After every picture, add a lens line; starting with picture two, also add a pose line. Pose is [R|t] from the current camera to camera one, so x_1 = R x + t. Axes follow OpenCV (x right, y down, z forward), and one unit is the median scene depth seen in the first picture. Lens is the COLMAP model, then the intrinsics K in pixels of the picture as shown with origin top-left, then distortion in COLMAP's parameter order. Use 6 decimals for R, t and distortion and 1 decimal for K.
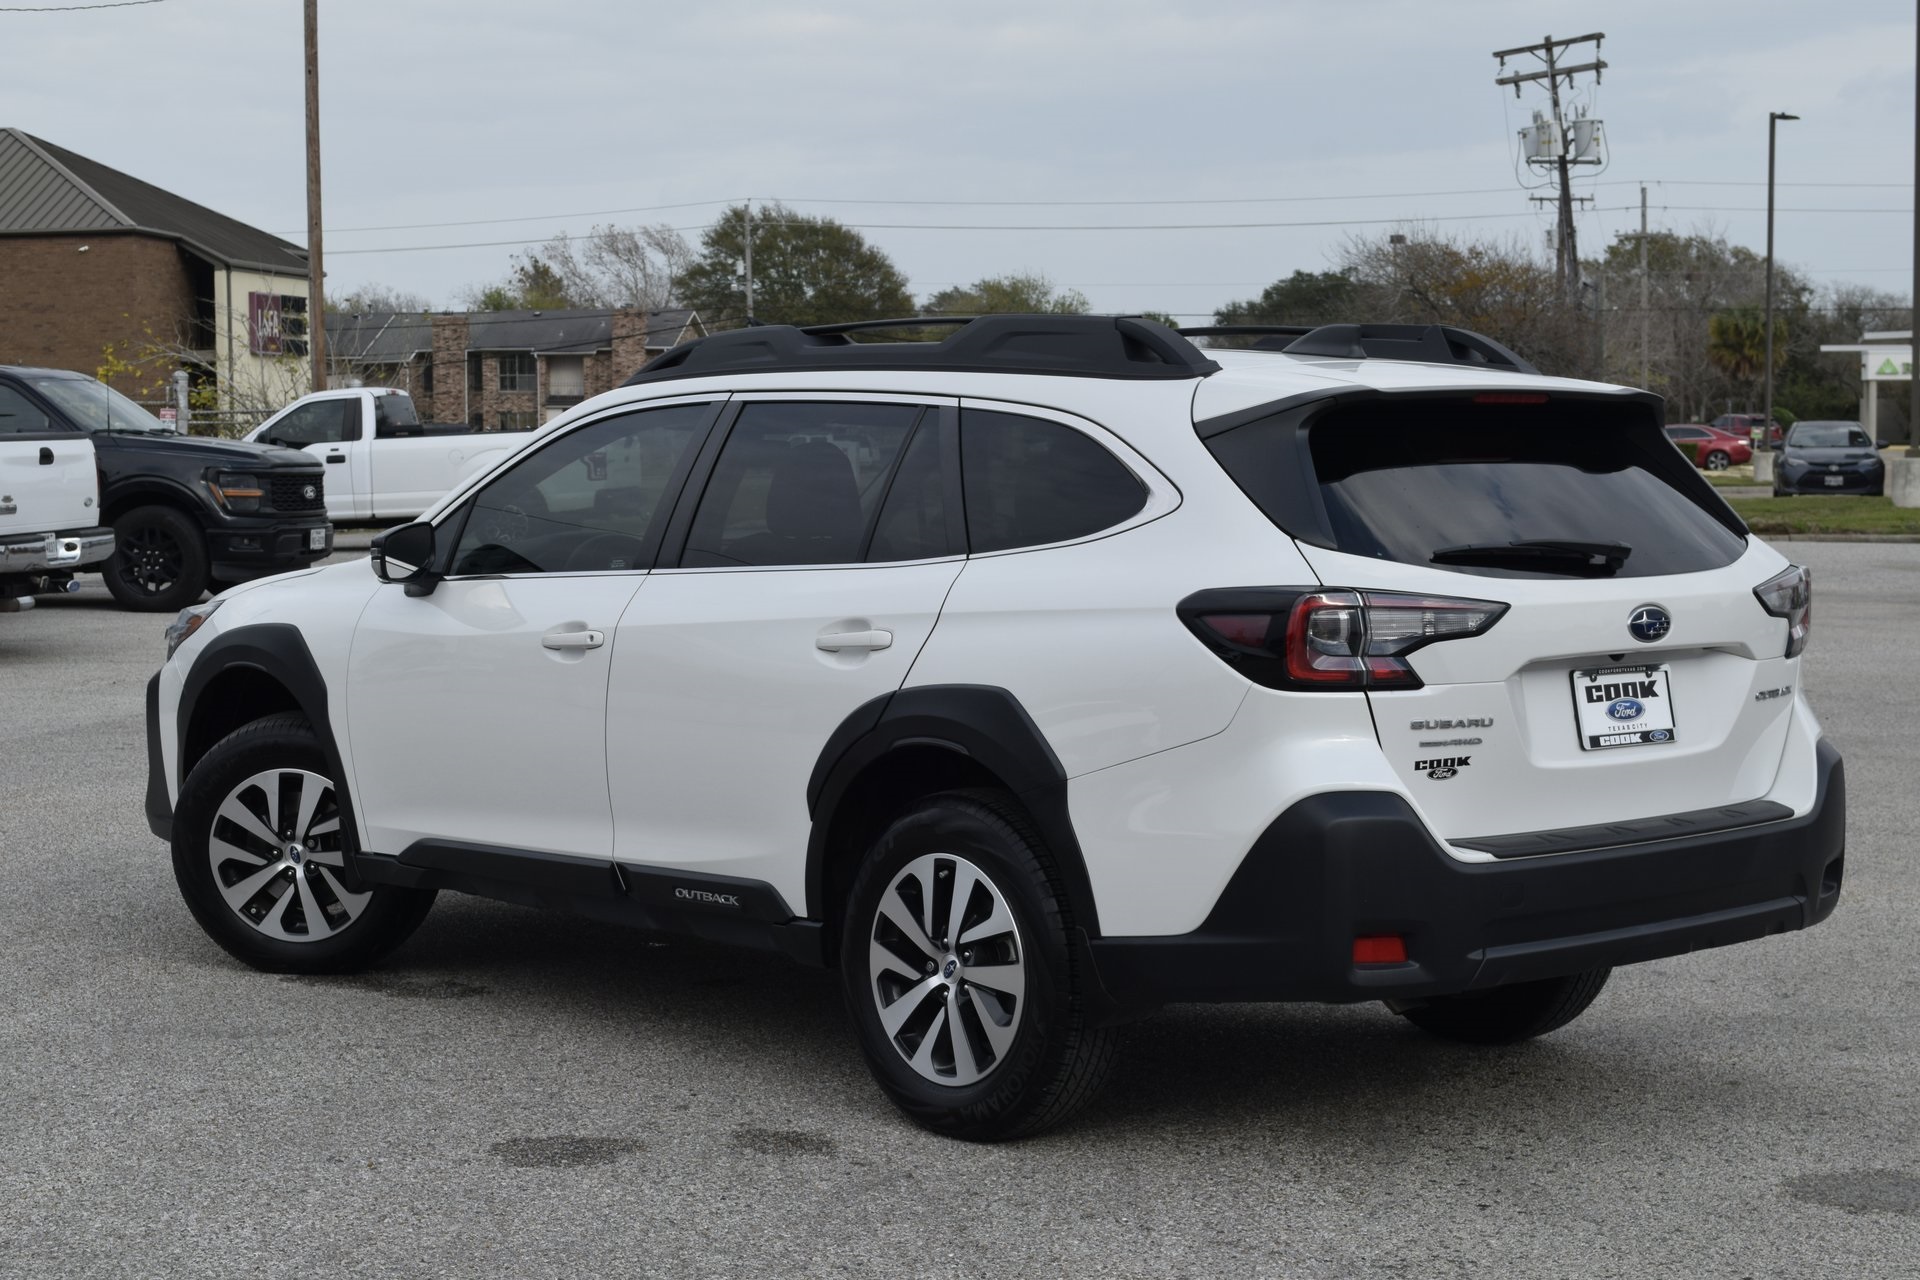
lens RADIAL K [[3254.1, 0, 956.9], [0, 3254.1, 657.0], [0, 0, 1]] dist [-0.048789, 0.000000]
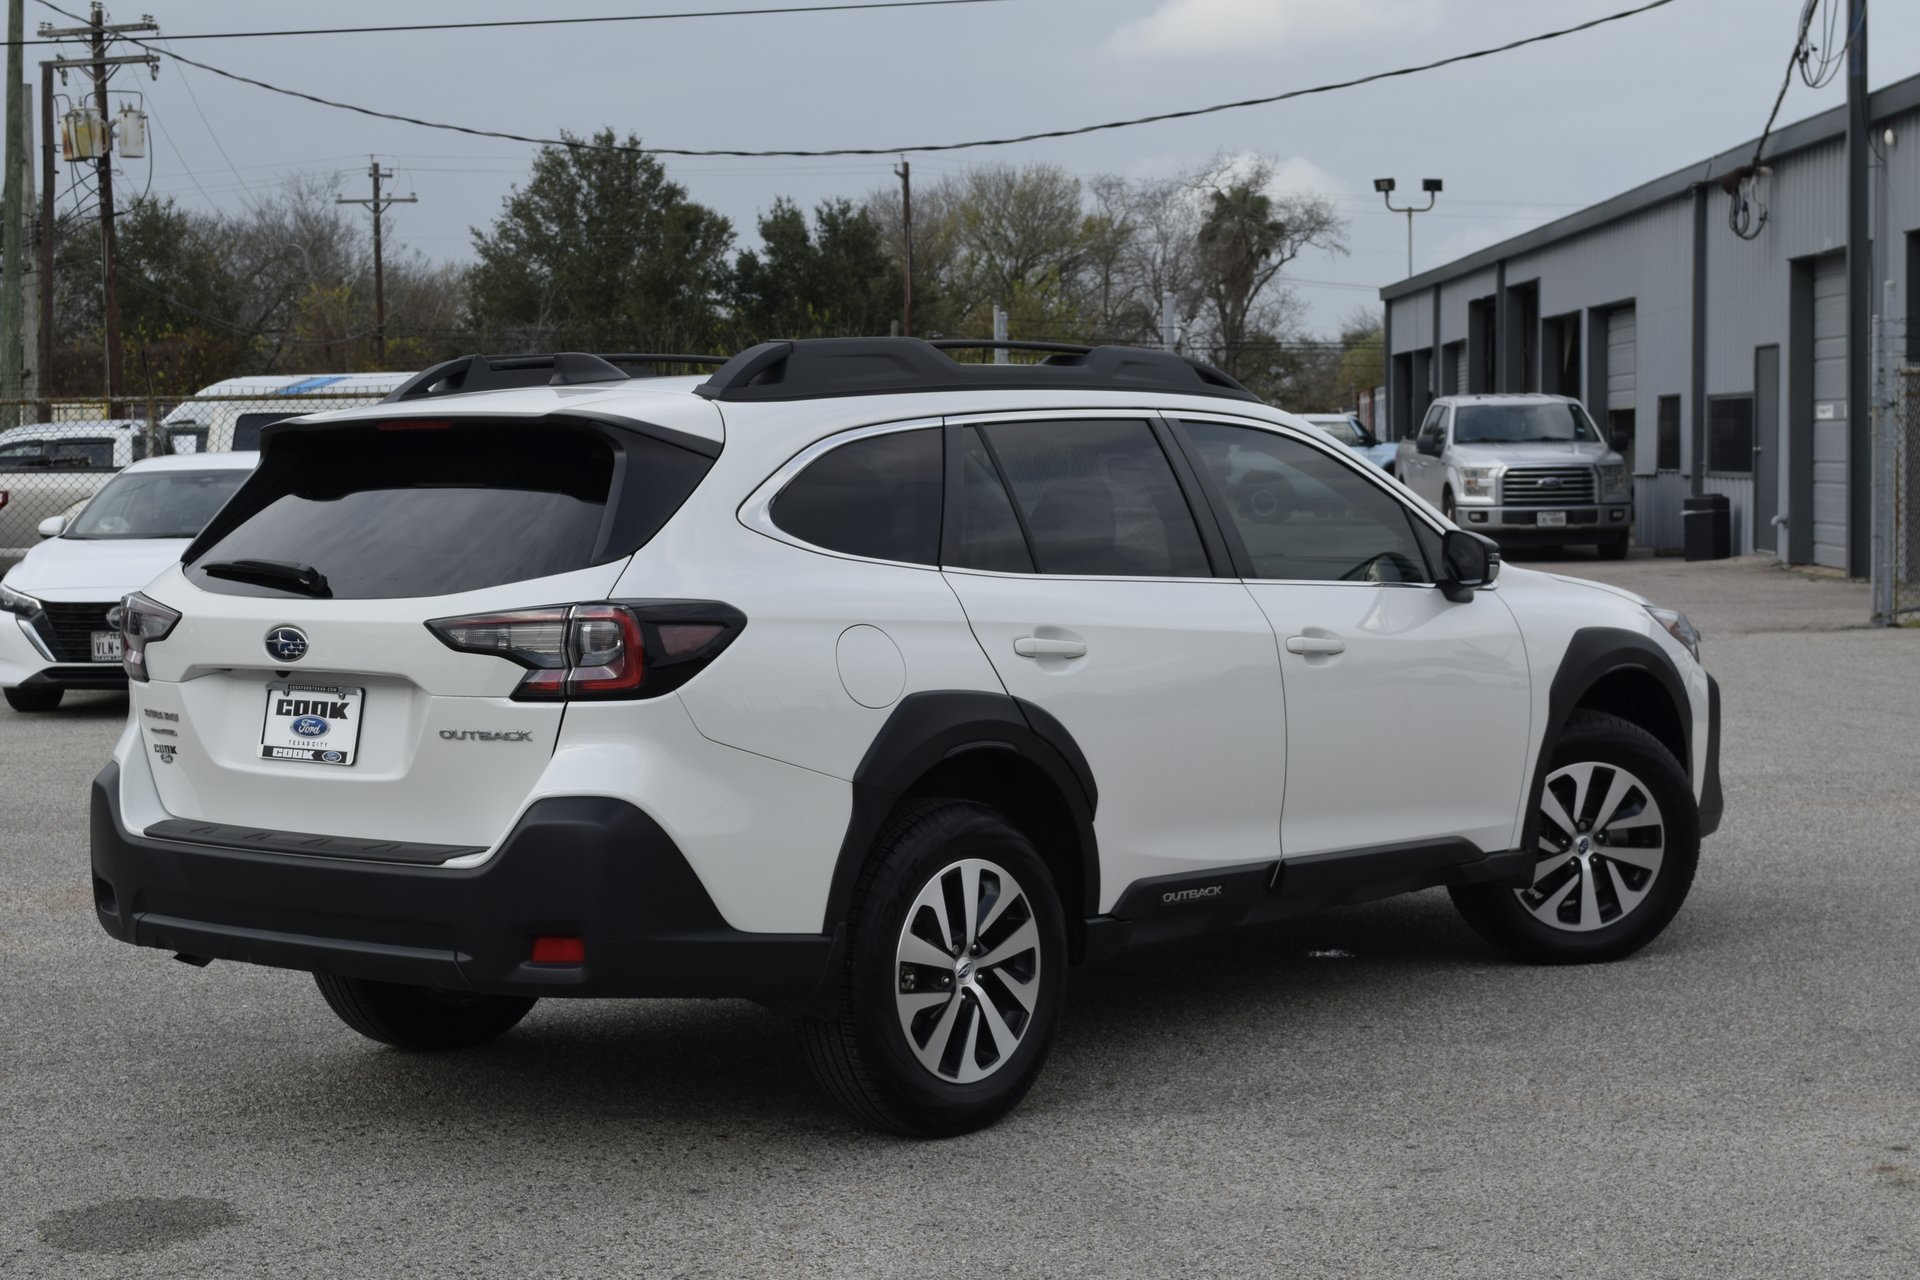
lens RADIAL K [[3254.1, 0, 972.4], [0, 3254.1, 631.6], [0, 0, 1]] dist [-0.048789, 0.000000]
pose [[0.161430, 0.054306, -0.985389, 0.207165], [-0.051663, 0.997581, 0.046514, -0.012035], [0.985531, 0.043399, 0.163845, 0.170546]]
